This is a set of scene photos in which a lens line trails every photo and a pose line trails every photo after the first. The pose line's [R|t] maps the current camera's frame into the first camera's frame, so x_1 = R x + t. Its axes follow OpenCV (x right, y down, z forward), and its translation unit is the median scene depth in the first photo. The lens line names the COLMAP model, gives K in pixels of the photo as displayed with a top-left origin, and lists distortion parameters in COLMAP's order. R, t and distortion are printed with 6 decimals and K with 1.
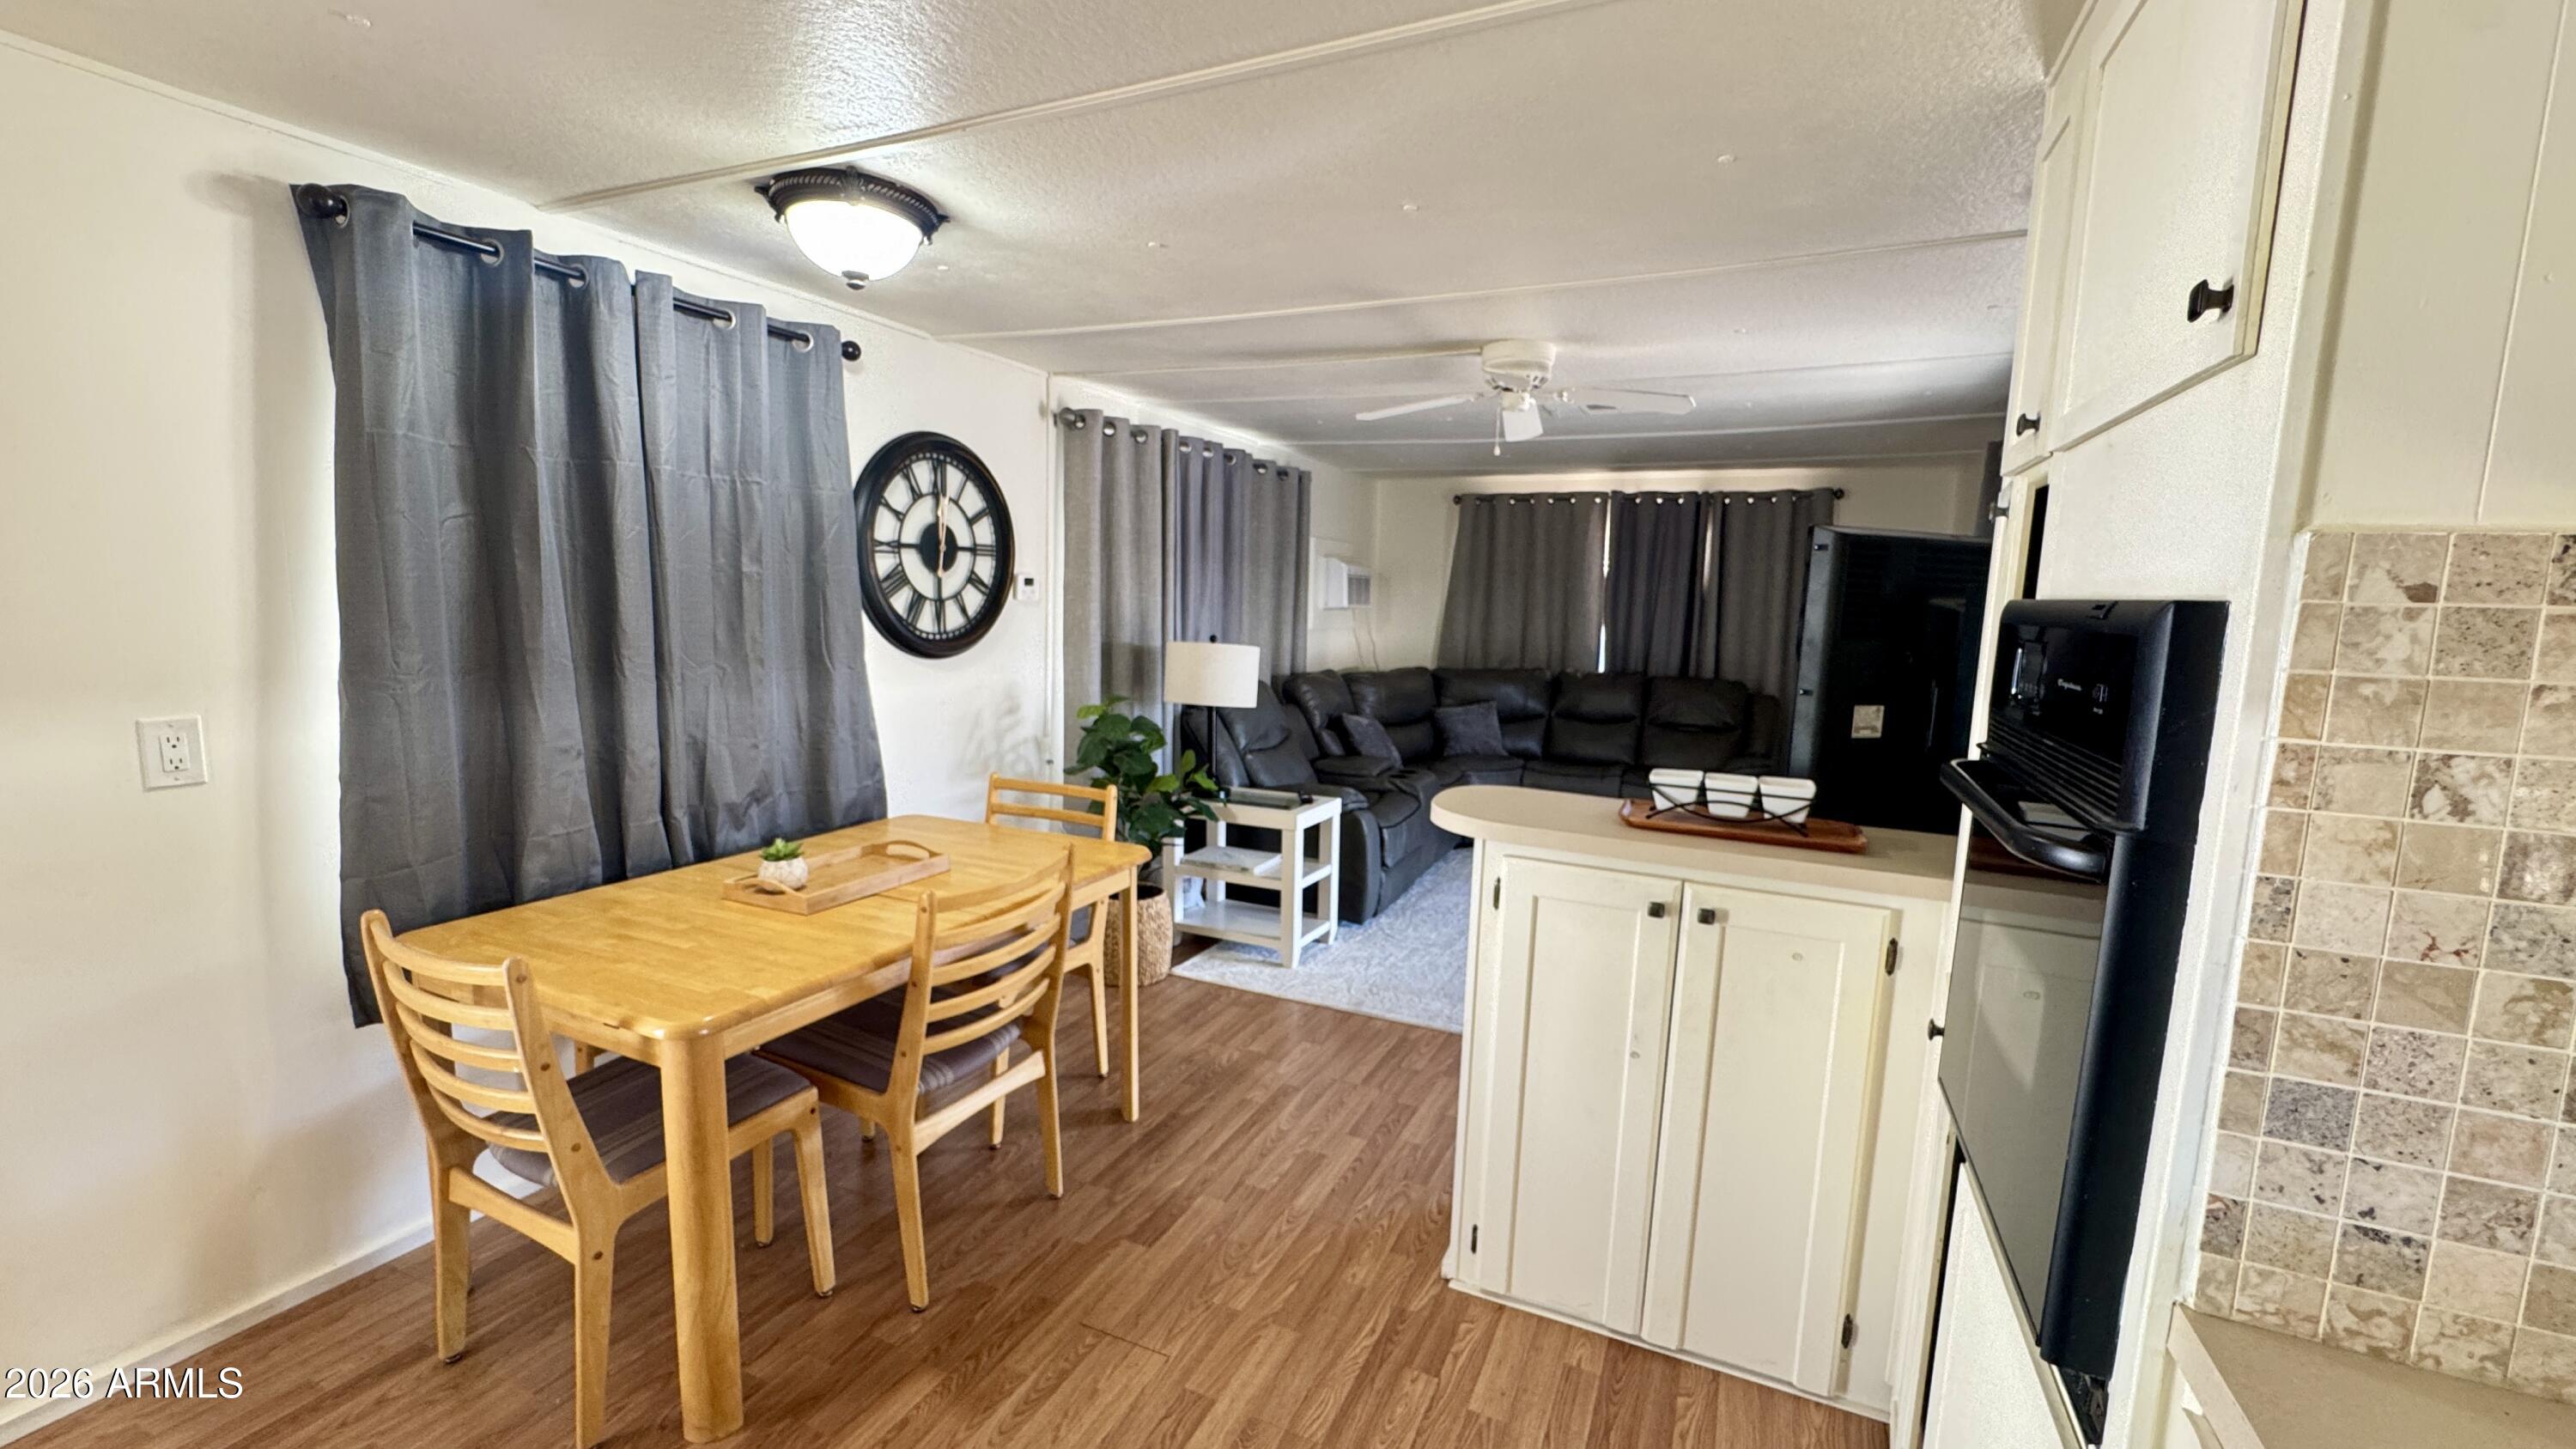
lens RADIAL K [[1028.3, 0, 1288.0], [0, 1028.3, 724.5], [0, 0, 1]] dist [-0.002252, -0.000375]
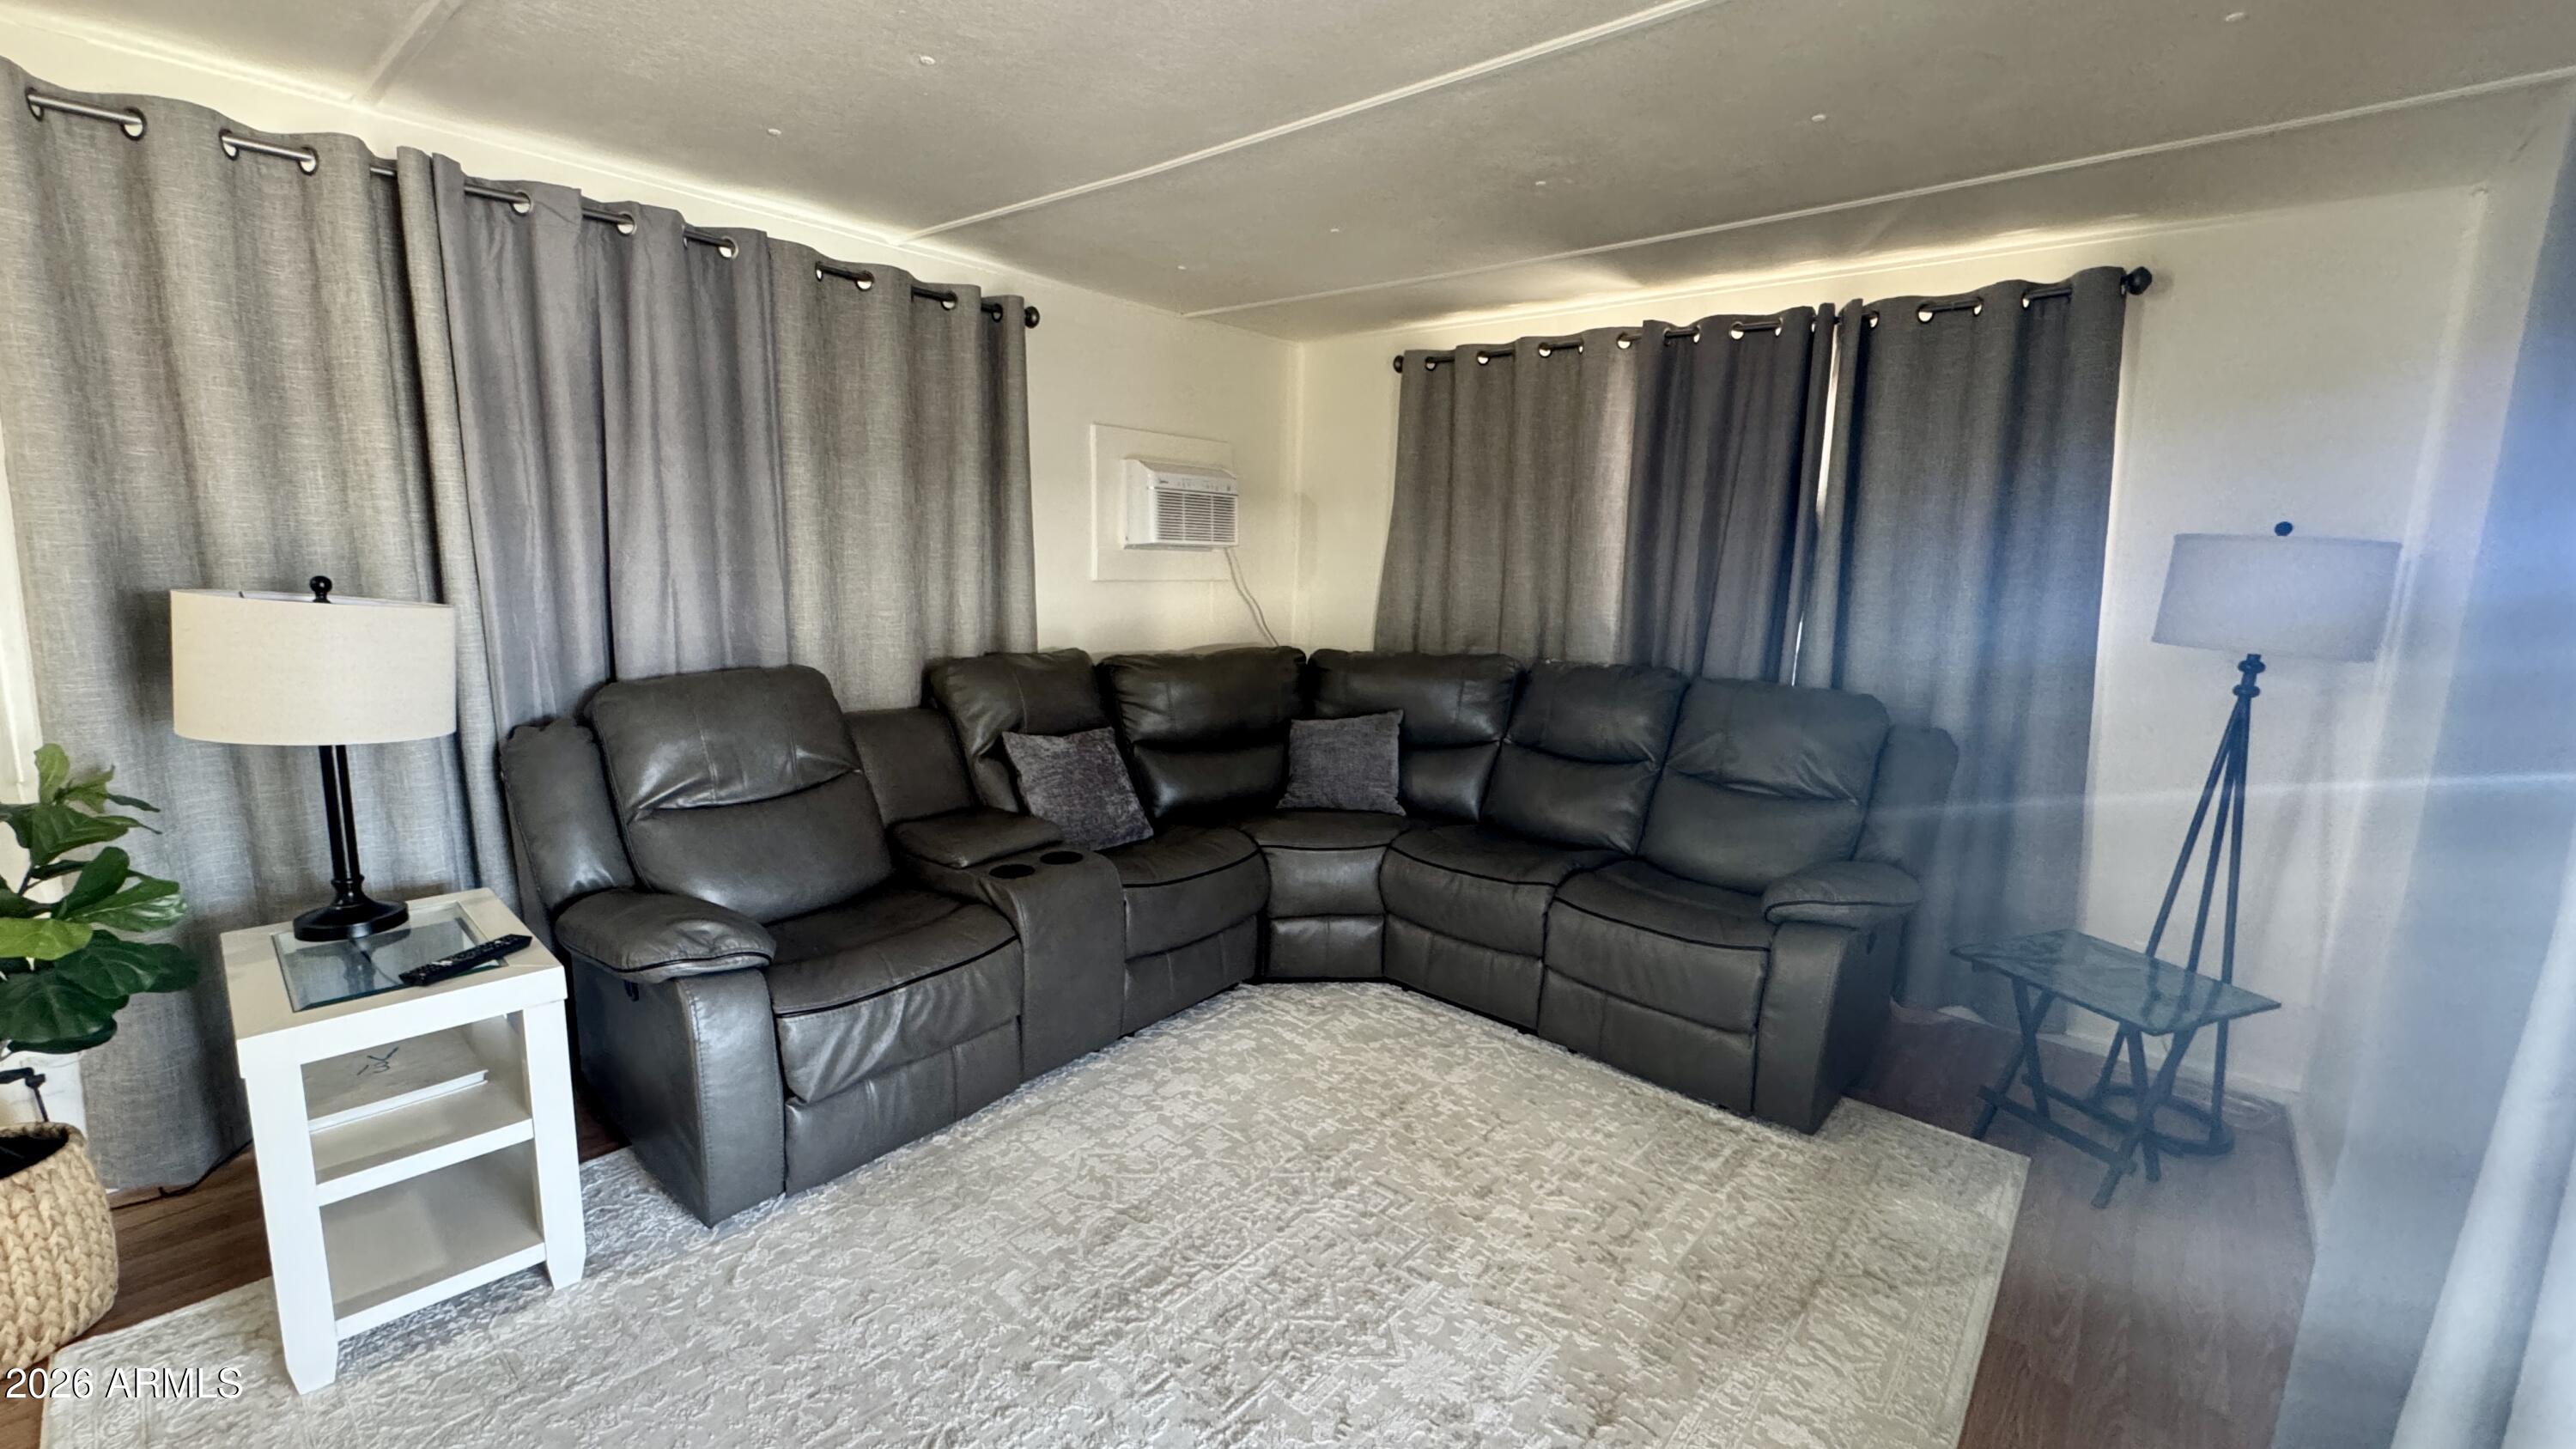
lens RADIAL K [[1028.3, 0, 1288.0], [0, 1028.3, 724.5], [0, 0, 1]] dist [-0.002252, -0.000375]
pose [[0.962160, 0.047391, -0.268334, 0.298134], [-0.037175, 0.998382, 0.043029, -0.038625], [0.269939, -0.031426, 0.962364, 0.449115]]
